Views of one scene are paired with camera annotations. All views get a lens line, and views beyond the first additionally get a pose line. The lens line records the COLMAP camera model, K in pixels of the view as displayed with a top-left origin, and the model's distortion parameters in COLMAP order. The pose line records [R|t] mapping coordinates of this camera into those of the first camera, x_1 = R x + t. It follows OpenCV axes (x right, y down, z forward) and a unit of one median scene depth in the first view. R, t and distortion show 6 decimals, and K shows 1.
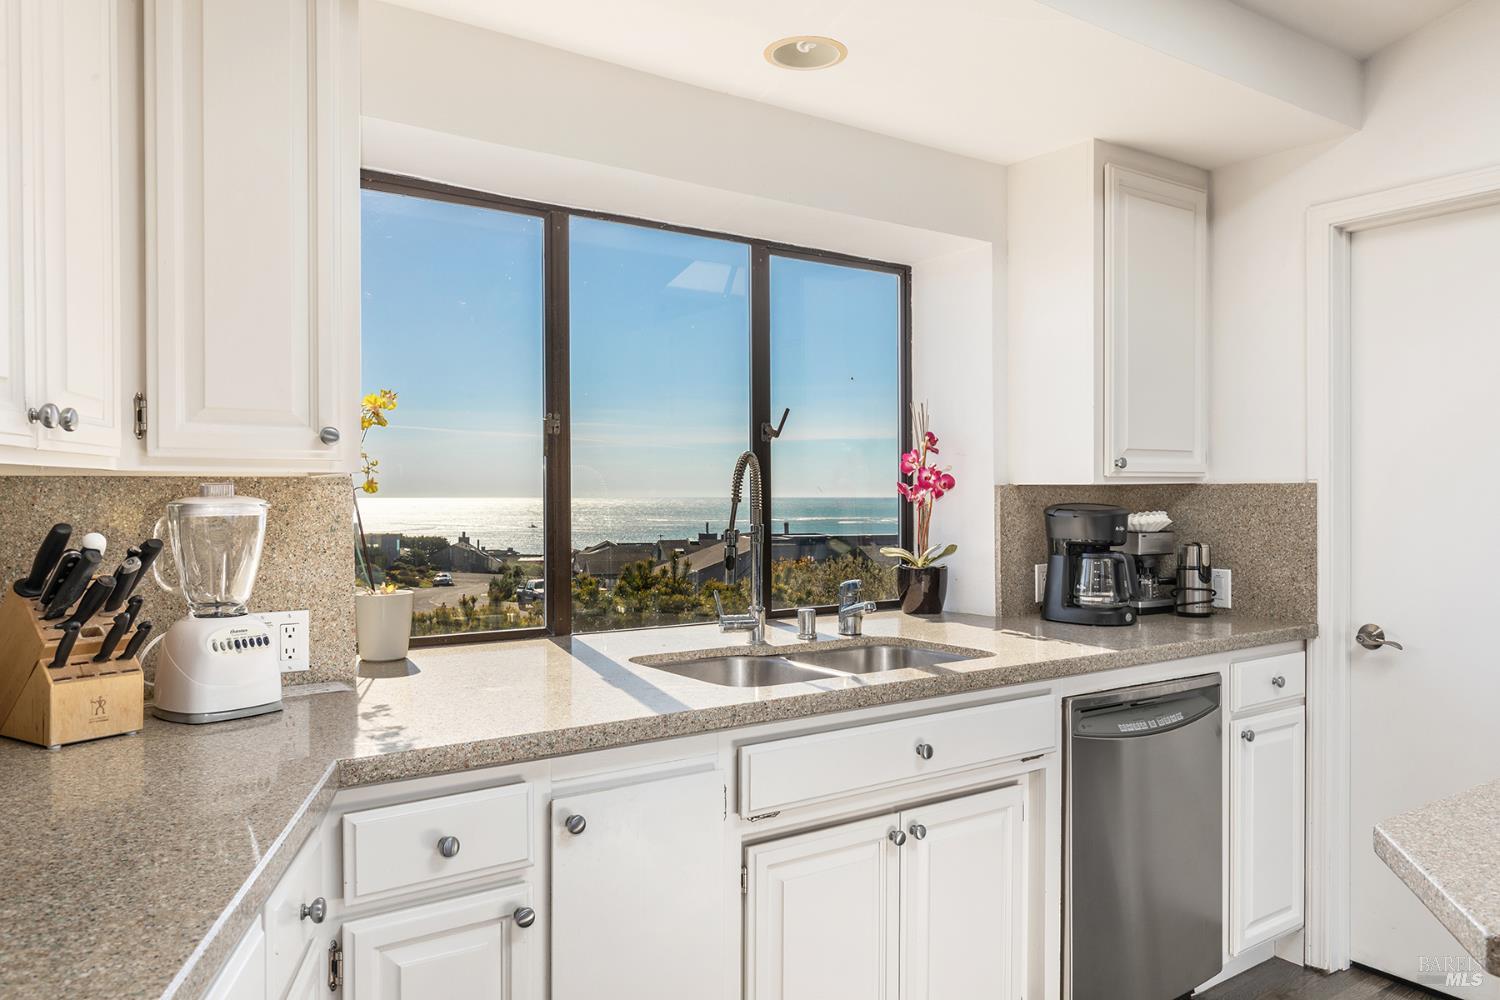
lens RADIAL K [[1111.9, 0, 746.5], [0, 1111.9, 496.3], [0, 0, 1]] dist [0.066396, 0.000003]
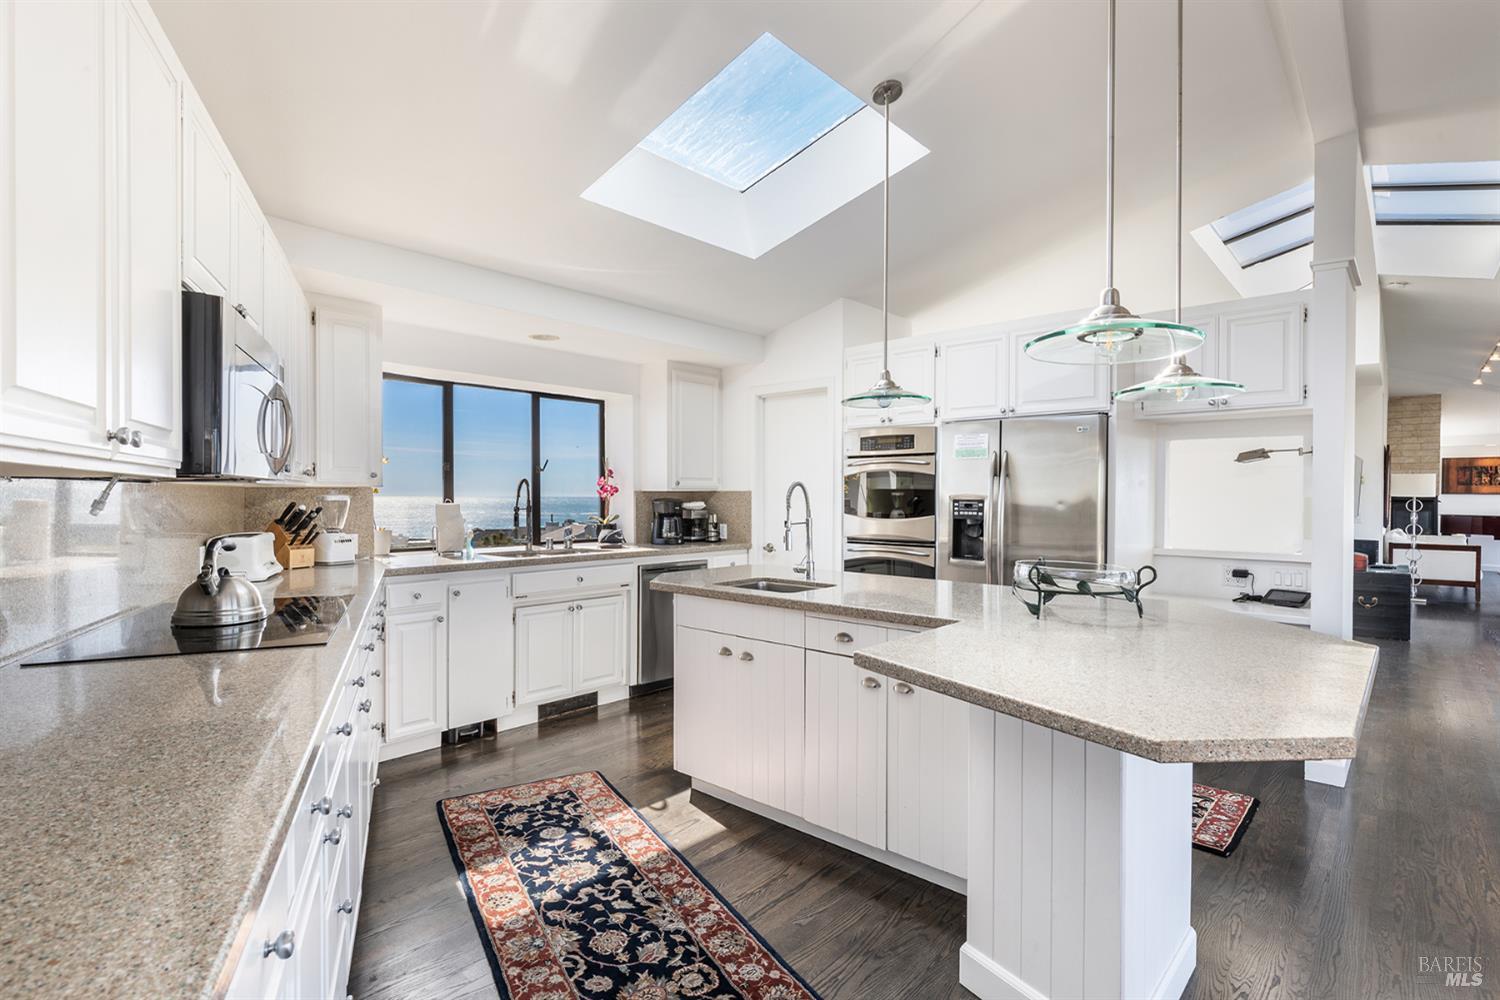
lens RADIAL K [[726.4, 0, 755.8], [0, 726.4, 502.4], [0, 0, 1]] dist [-0.002786, -0.001339]
pose [[0.971108, 0.001235, 0.238639, 0.103333], [-0.003101, 0.999967, 0.007445, 0.002570], [-0.238622, -0.007970, 0.971080, -0.689805]]
